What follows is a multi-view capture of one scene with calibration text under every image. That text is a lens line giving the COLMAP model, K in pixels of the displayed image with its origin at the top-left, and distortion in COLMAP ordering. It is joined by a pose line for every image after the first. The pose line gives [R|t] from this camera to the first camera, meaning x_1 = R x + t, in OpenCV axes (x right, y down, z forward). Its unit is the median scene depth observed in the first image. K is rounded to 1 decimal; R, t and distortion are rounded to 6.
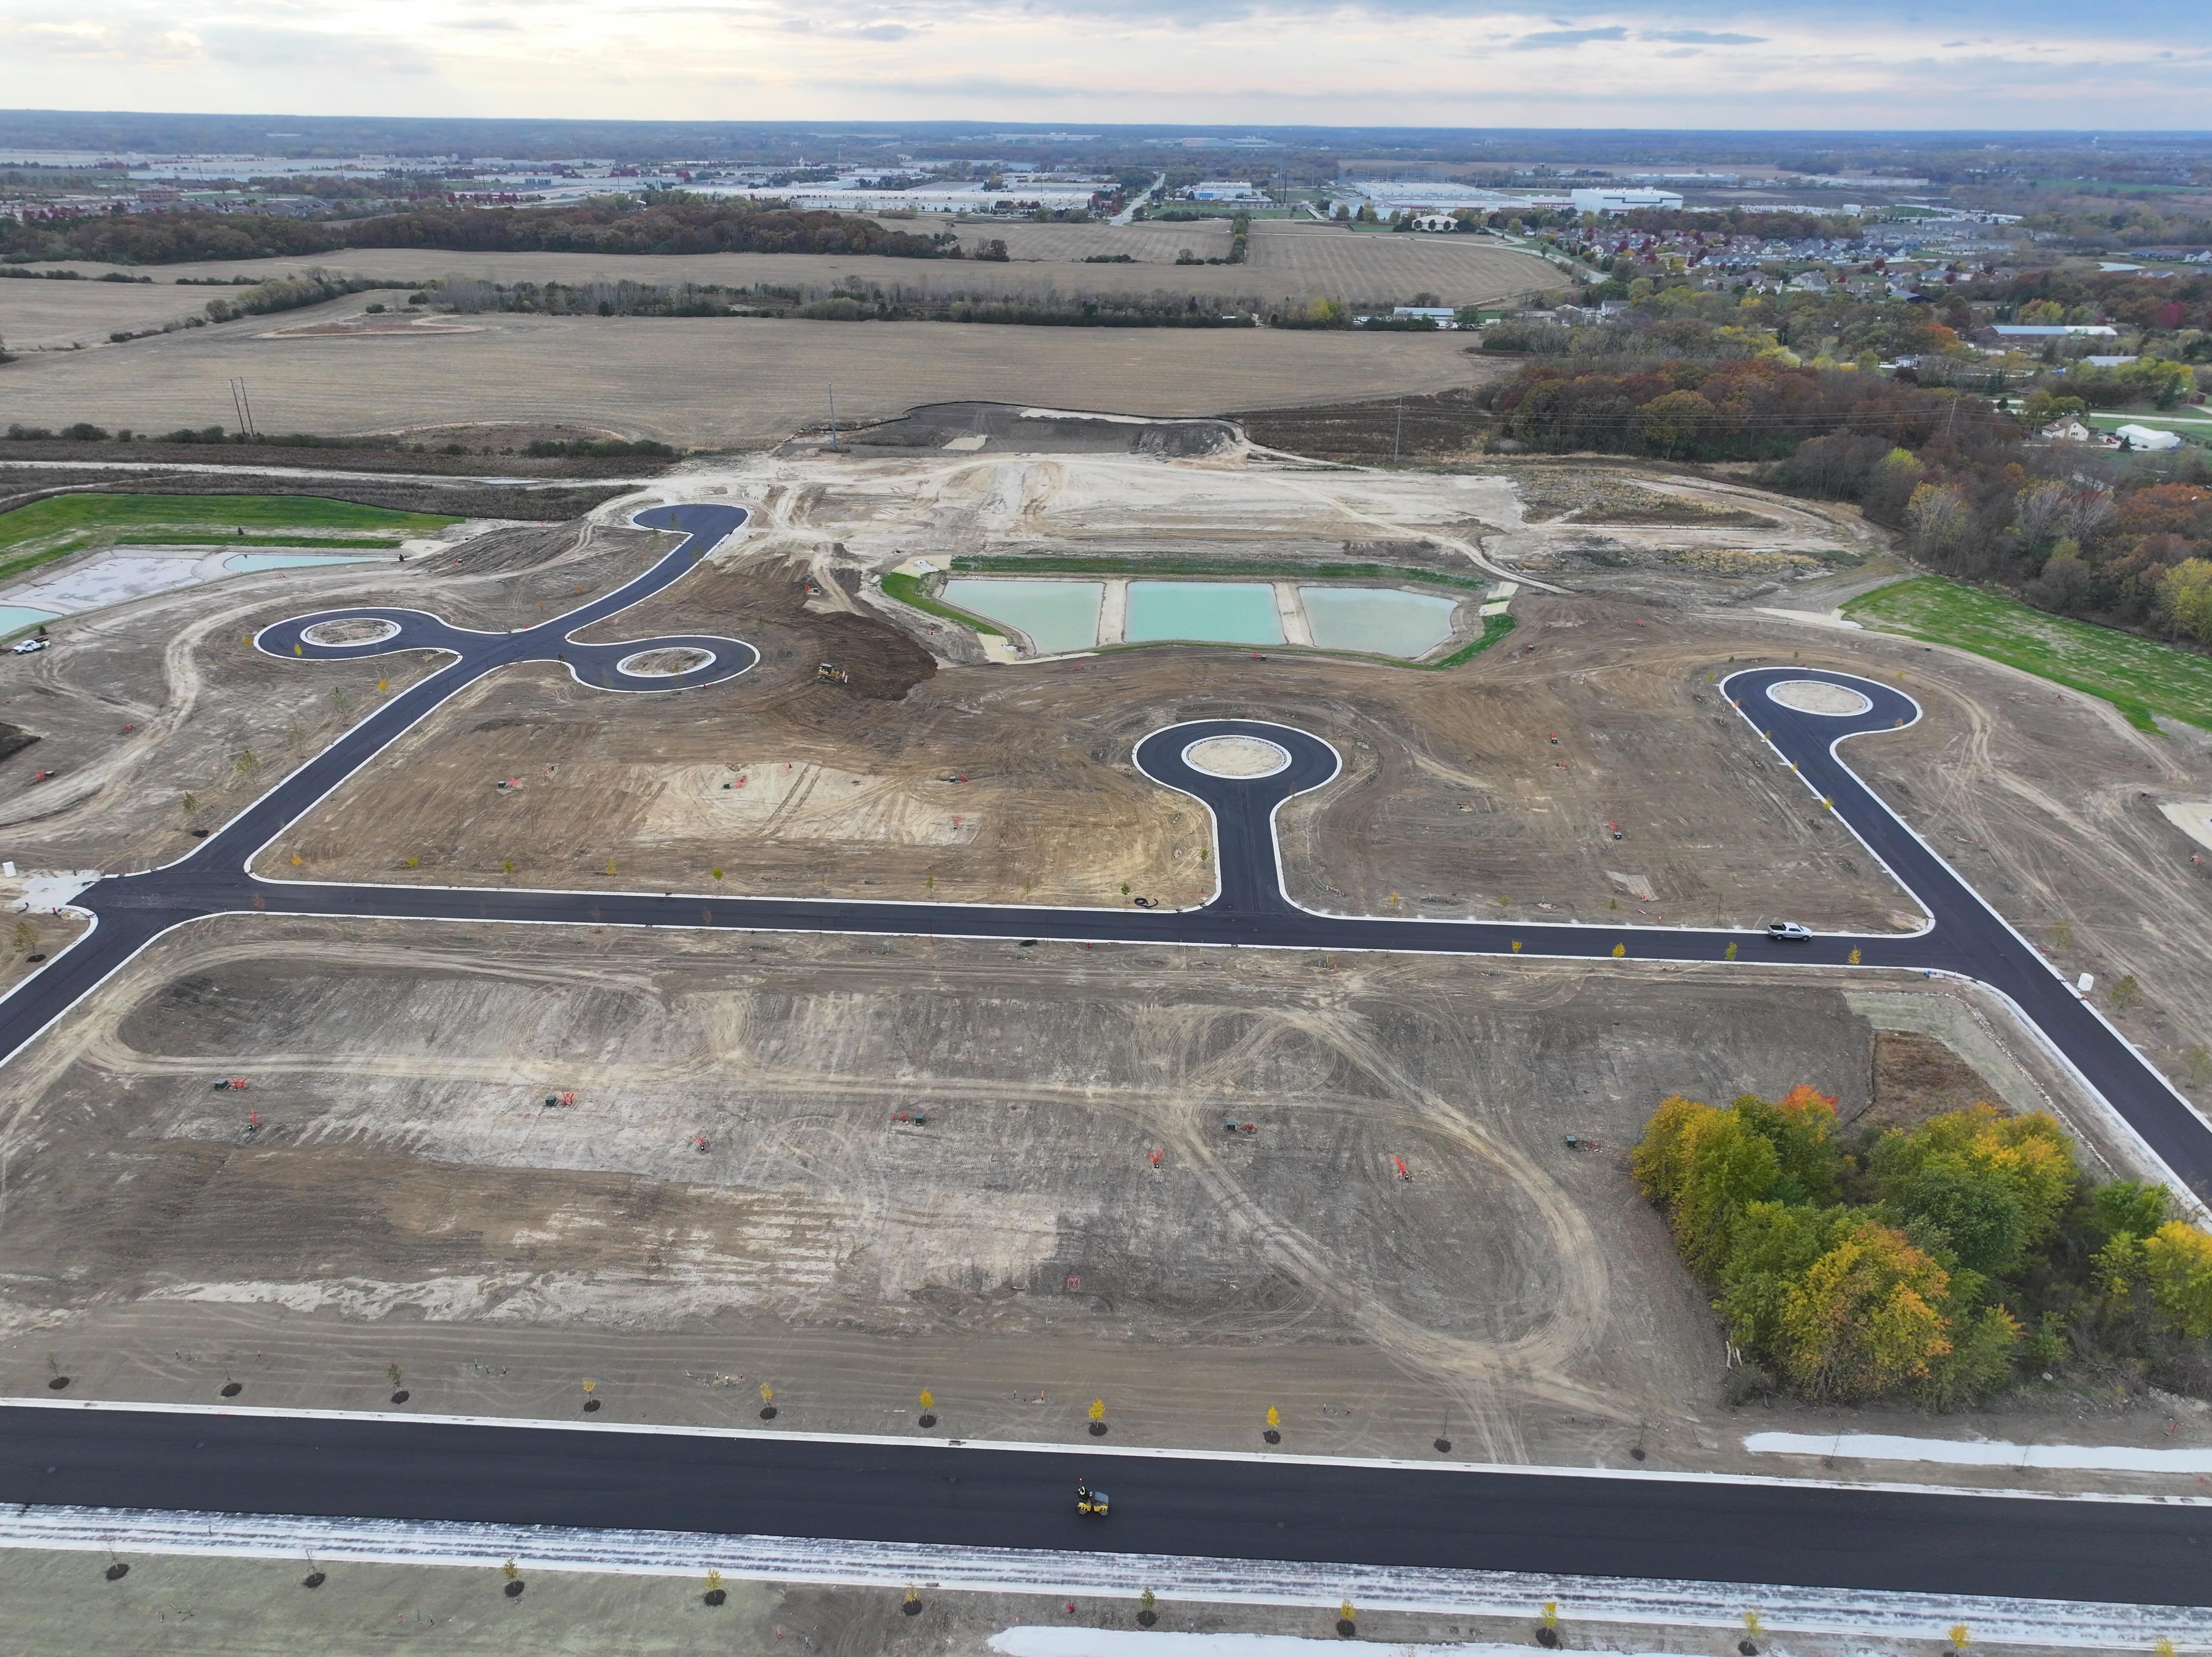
lens RADIAL K [[1545.6, 0, 1105.1], [0, 1545.6, 839.8], [0, 0, 1]] dist [-0.000372, 0.018381]
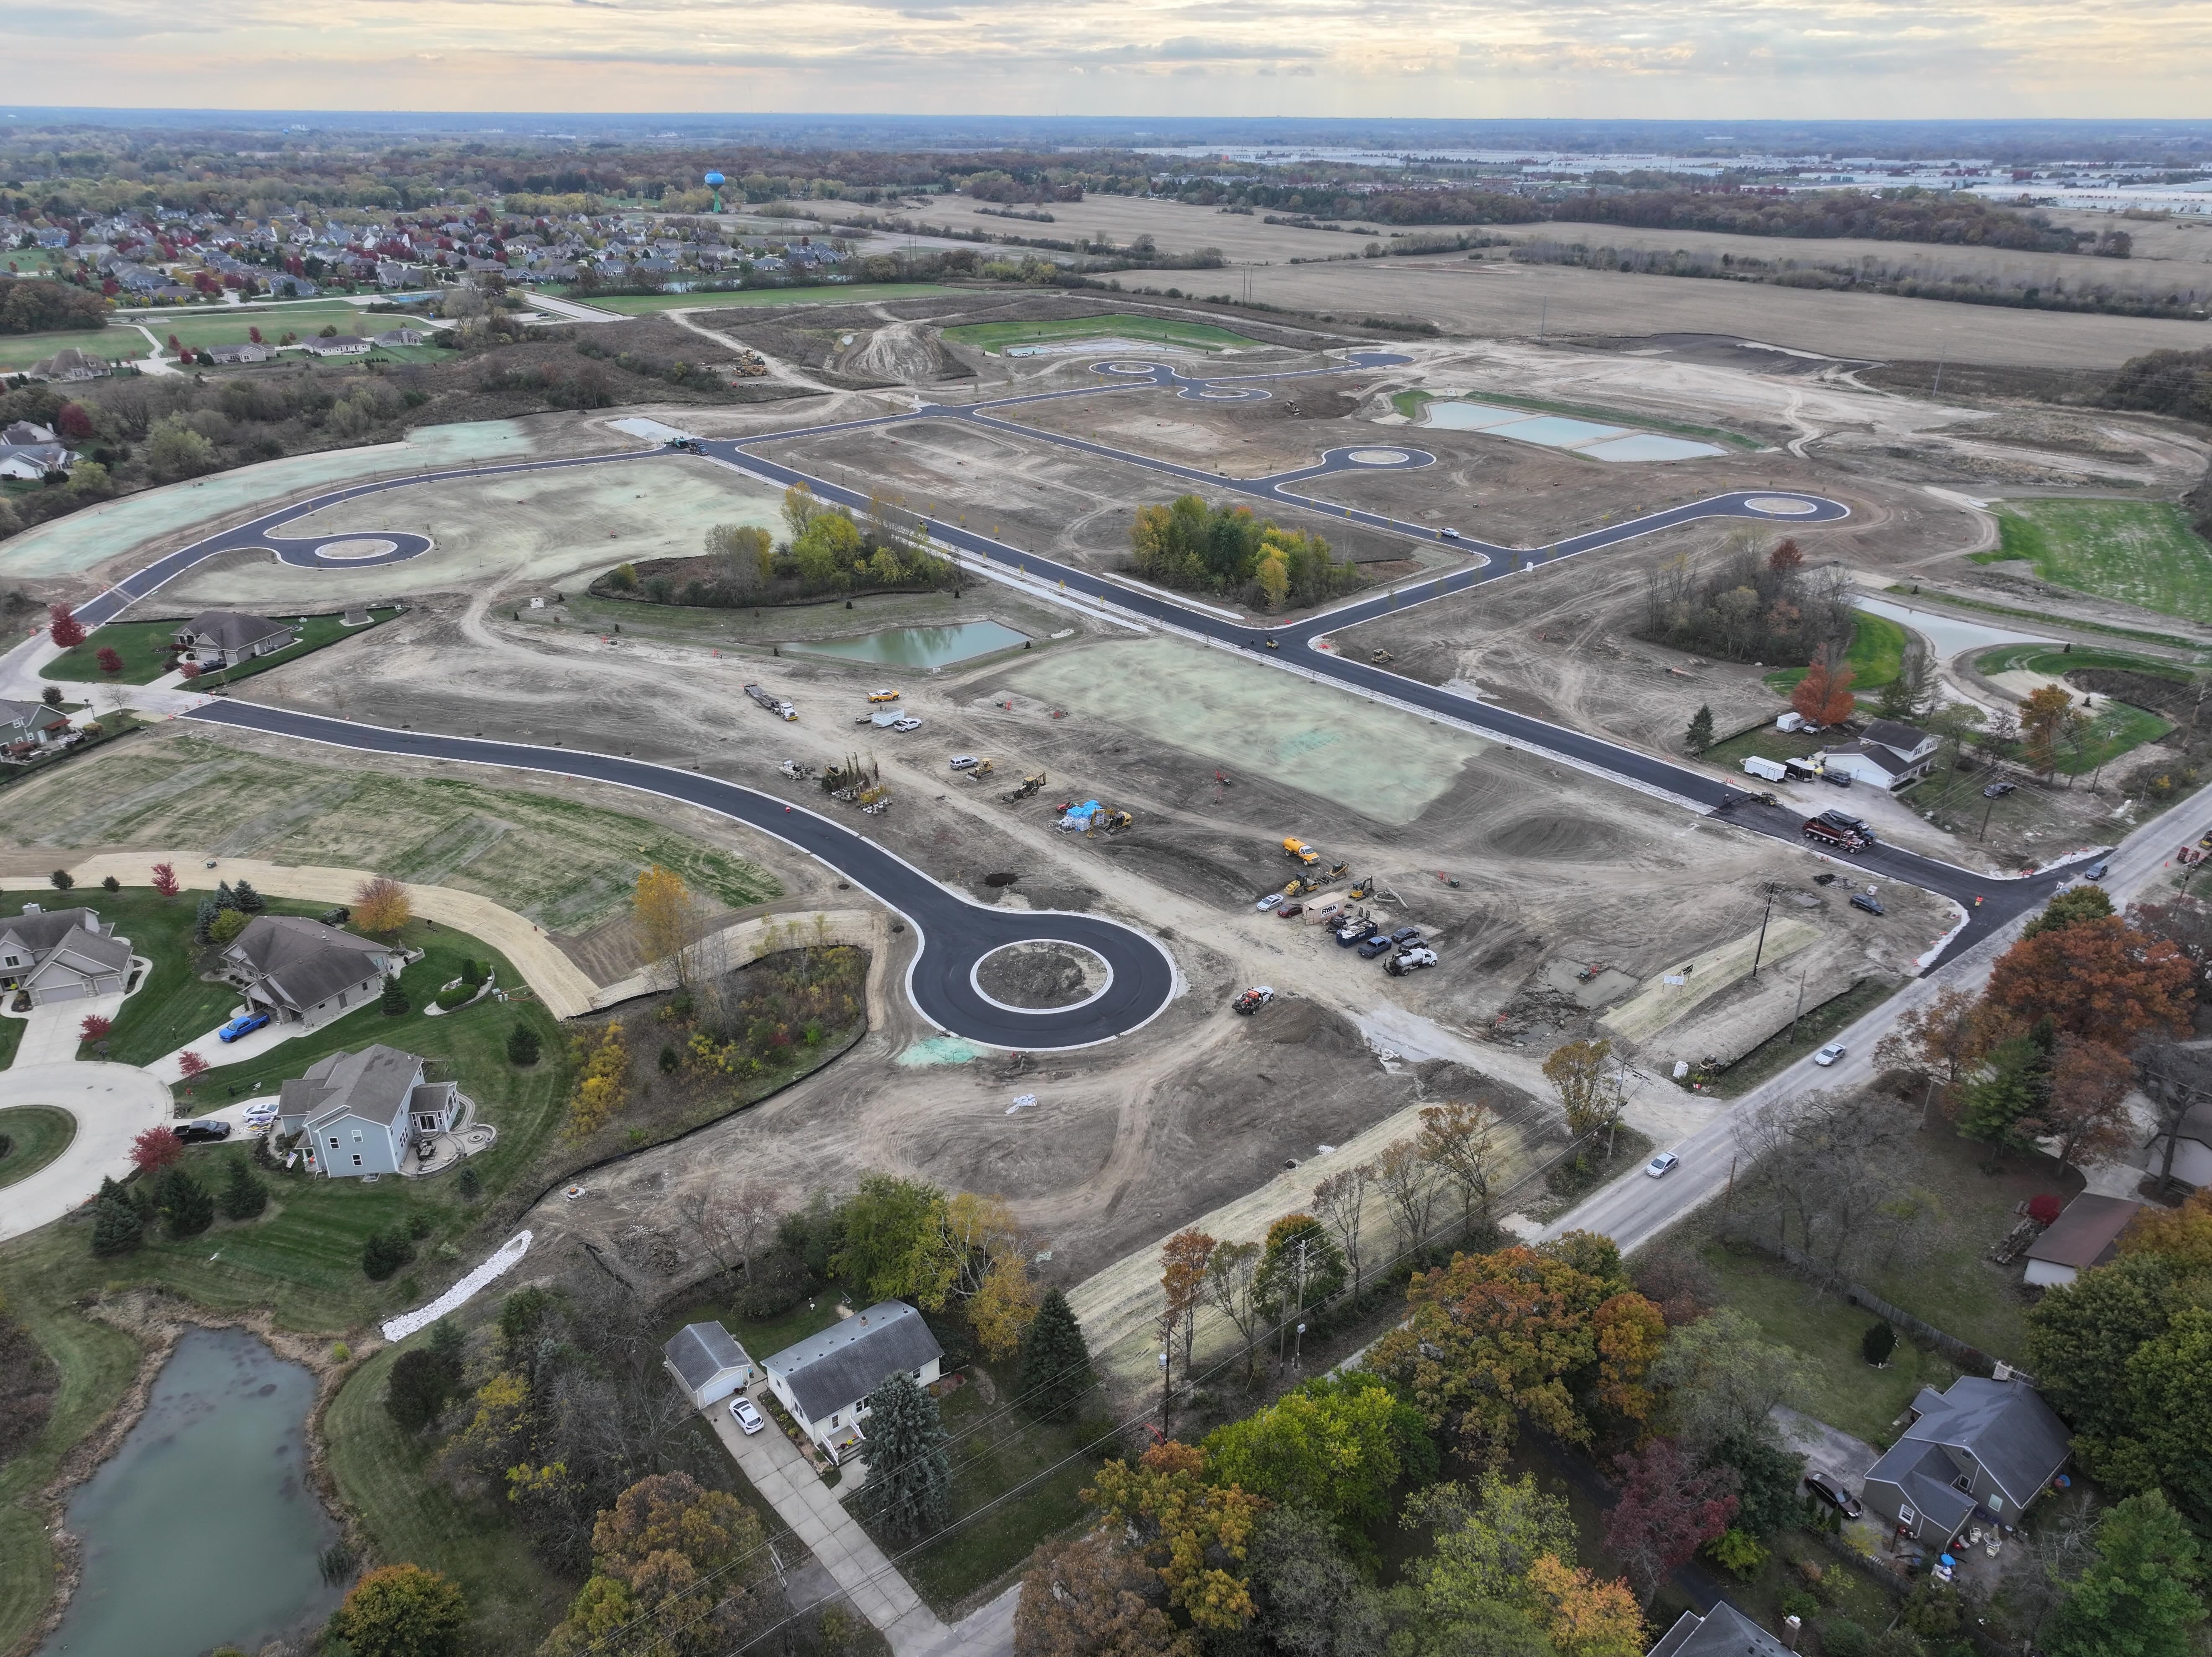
lens RADIAL K [[1545.6, 0, 1105.1], [0, 1545.6, 839.8], [0, 0, 1]] dist [-0.000372, 0.018381]
pose [[0.675955, 0.309846, -0.668640, 0.917178], [-0.311344, 0.942437, 0.121972, 0.187567], [0.667944, 0.125729, 0.733514, -0.379382]]
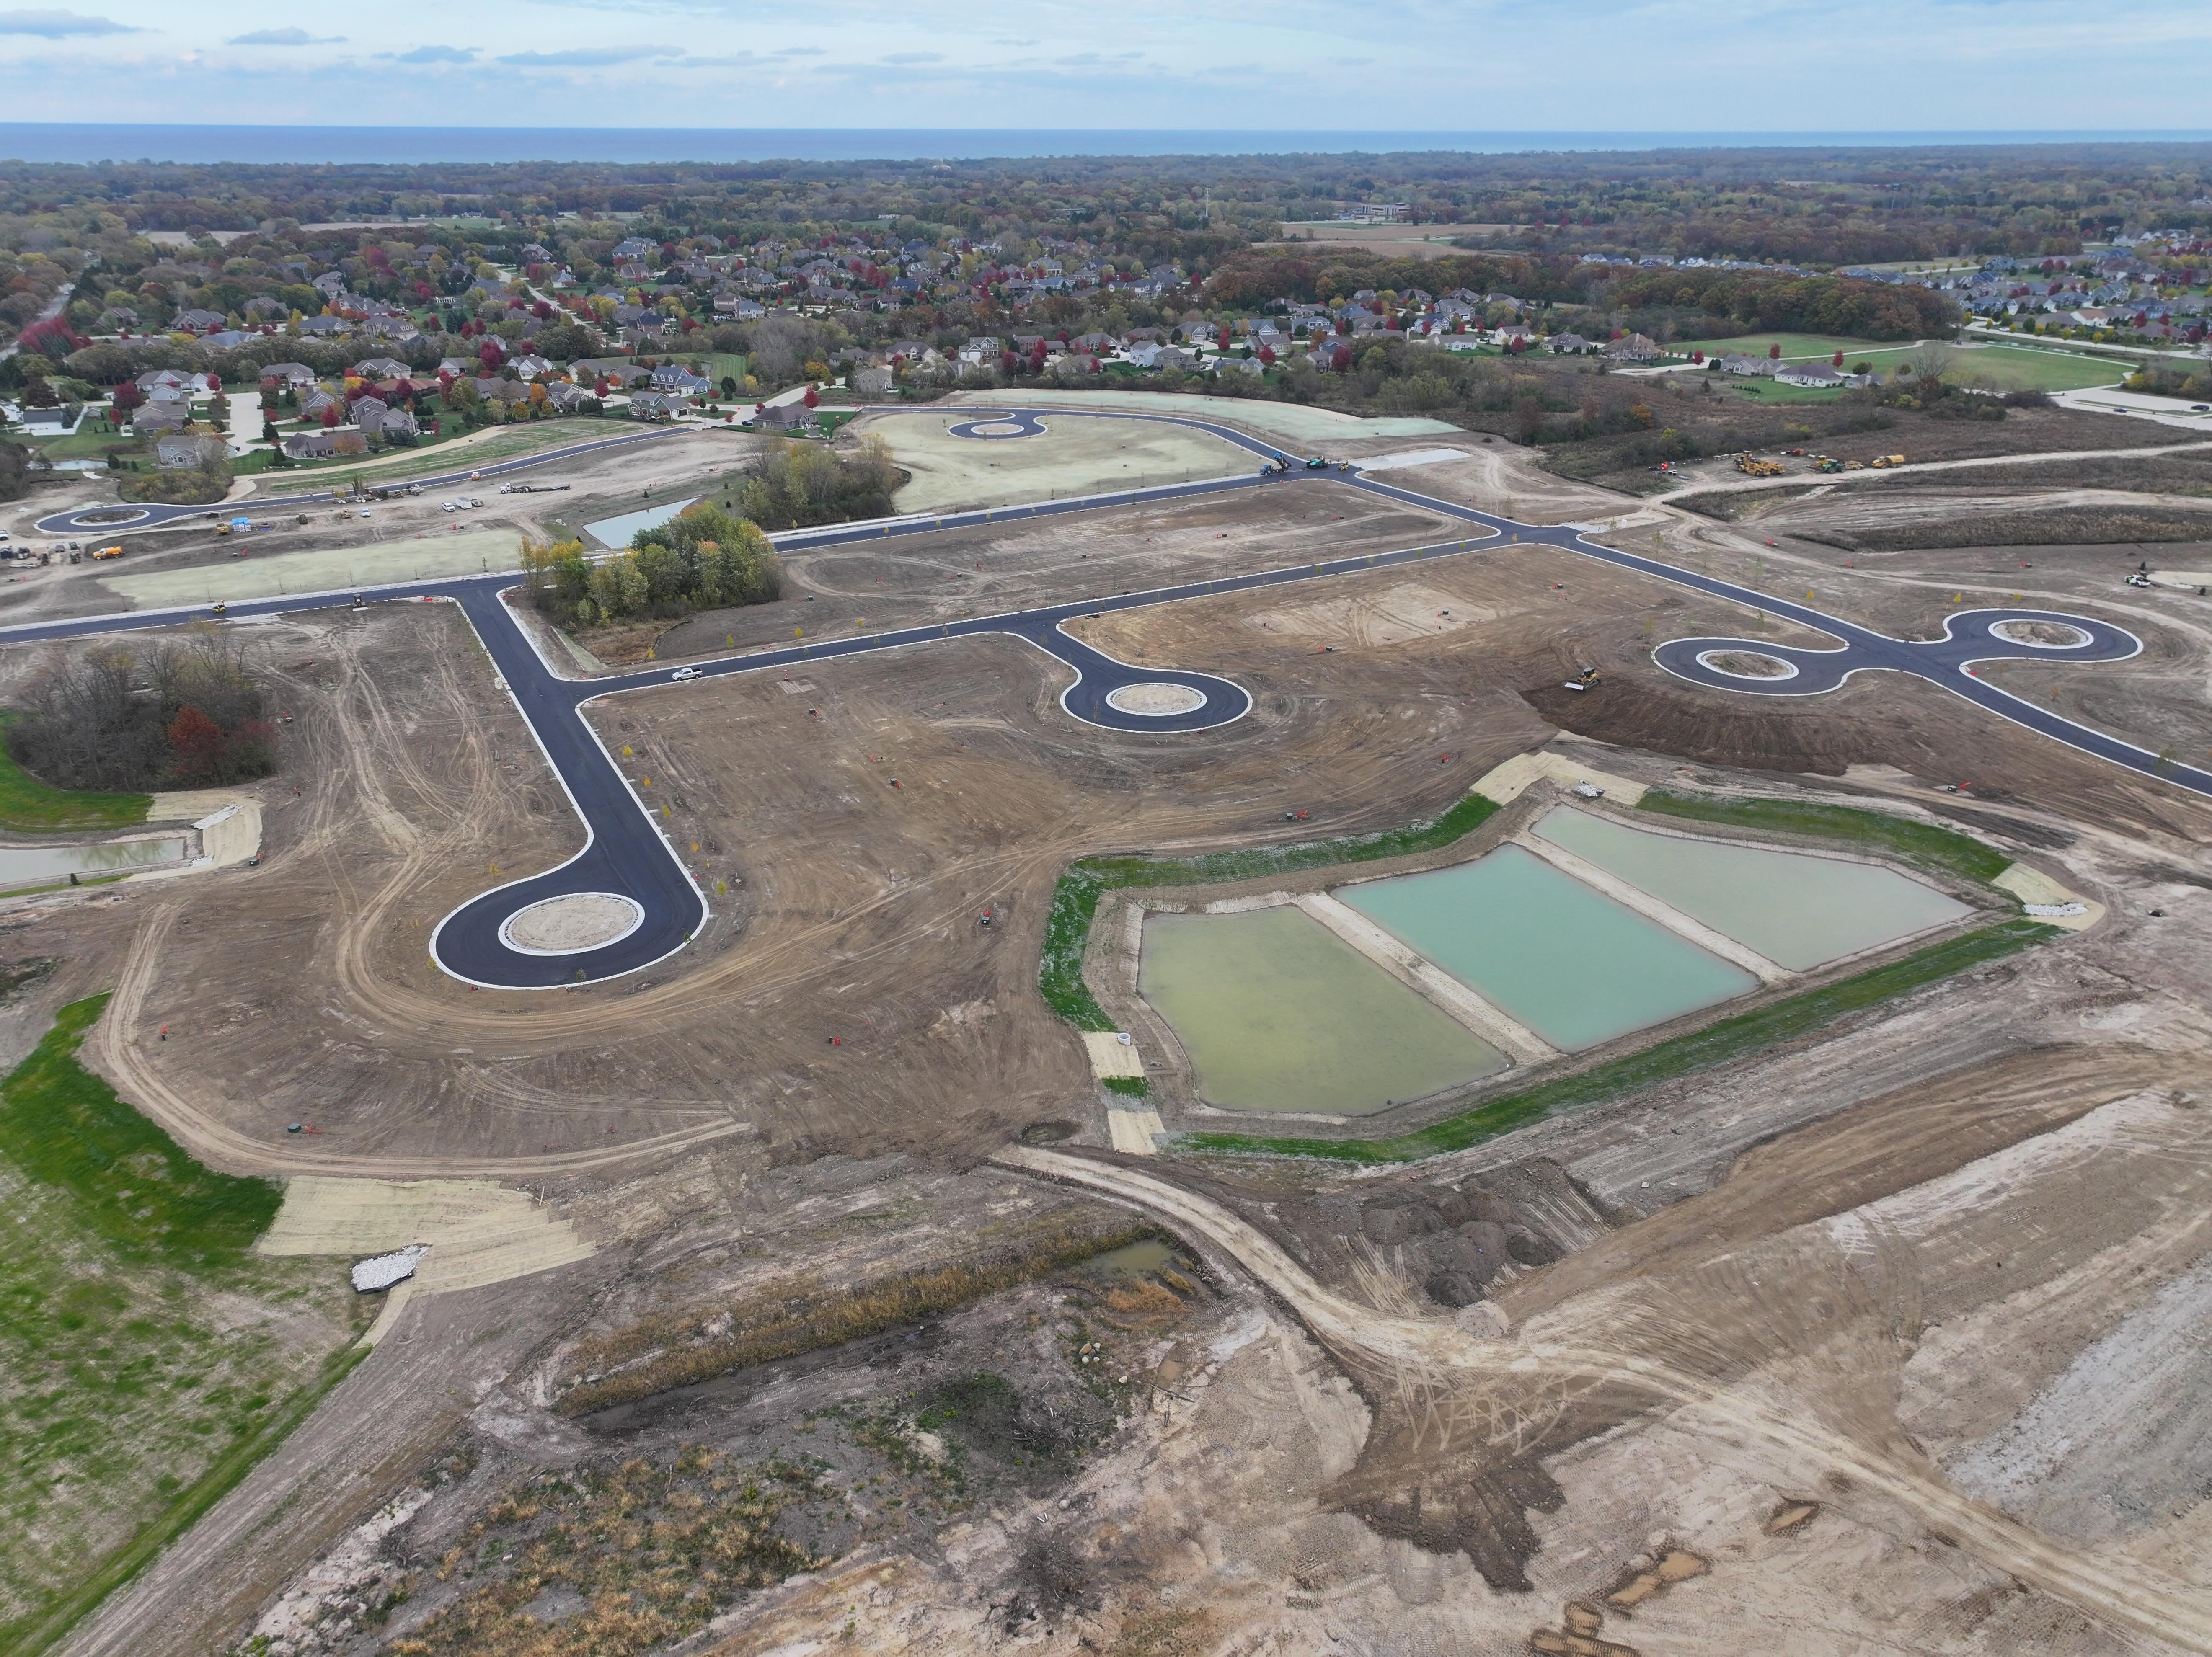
lens RADIAL K [[1545.6, 0, 1105.1], [0, 1545.6, 839.8], [0, 0, 1]] dist [-0.000372, 0.018381]
pose [[-0.864482, 0.201789, -0.460383, 0.471866], [-0.222160, 0.668201, 0.710037, -0.556921], [0.450906, 0.716093, -0.532818, 1.210837]]
